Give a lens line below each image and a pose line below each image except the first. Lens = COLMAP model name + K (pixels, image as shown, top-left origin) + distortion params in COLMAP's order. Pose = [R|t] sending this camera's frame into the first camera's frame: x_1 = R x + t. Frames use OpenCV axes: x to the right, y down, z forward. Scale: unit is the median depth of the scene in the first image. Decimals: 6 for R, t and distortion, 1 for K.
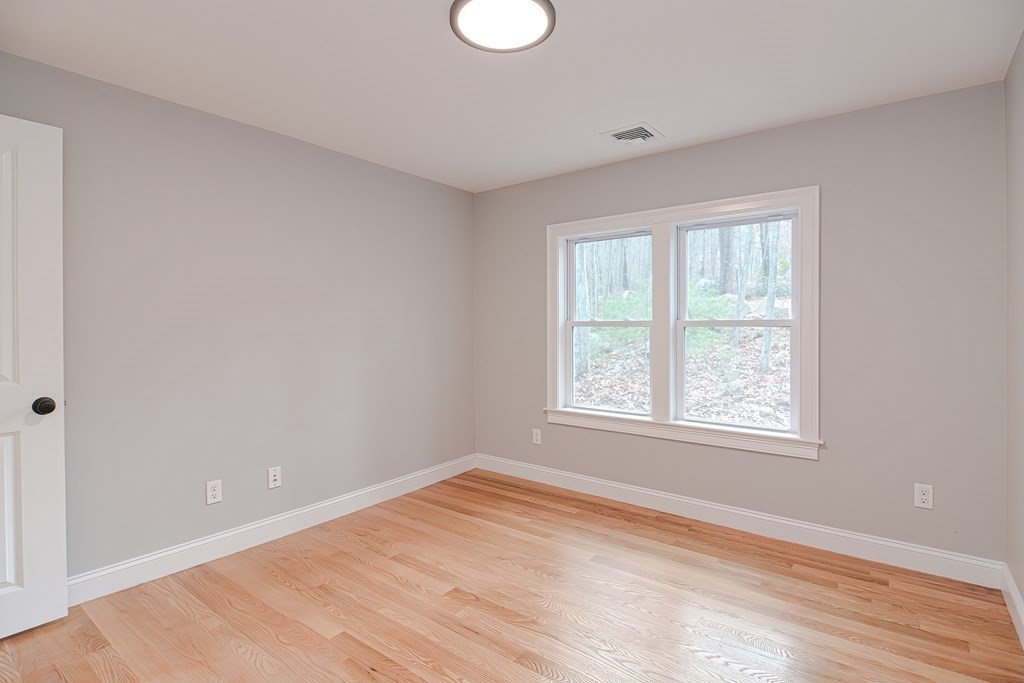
lens RADIAL K [[505.7, 0, 511.4], [0, 505.7, 324.3], [0, 0, 1]] dist [0.010956, -0.009117]
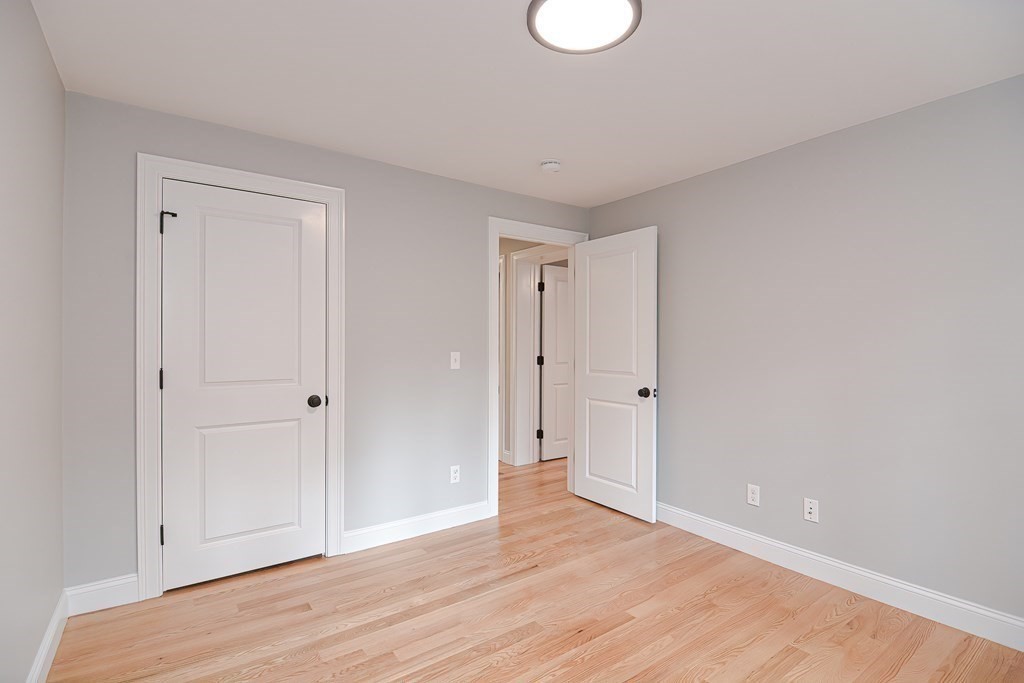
lens RADIAL K [[505.7, 0, 513.7], [0, 505.7, 327.0], [0, 0, 1]] dist [0.010956, -0.009117]
pose [[-0.279208, -0.018277, -0.960057, 0.615758], [-0.001134, 0.999824, -0.018705, -0.020648], [0.960230, -0.004134, -0.279179, 0.761355]]
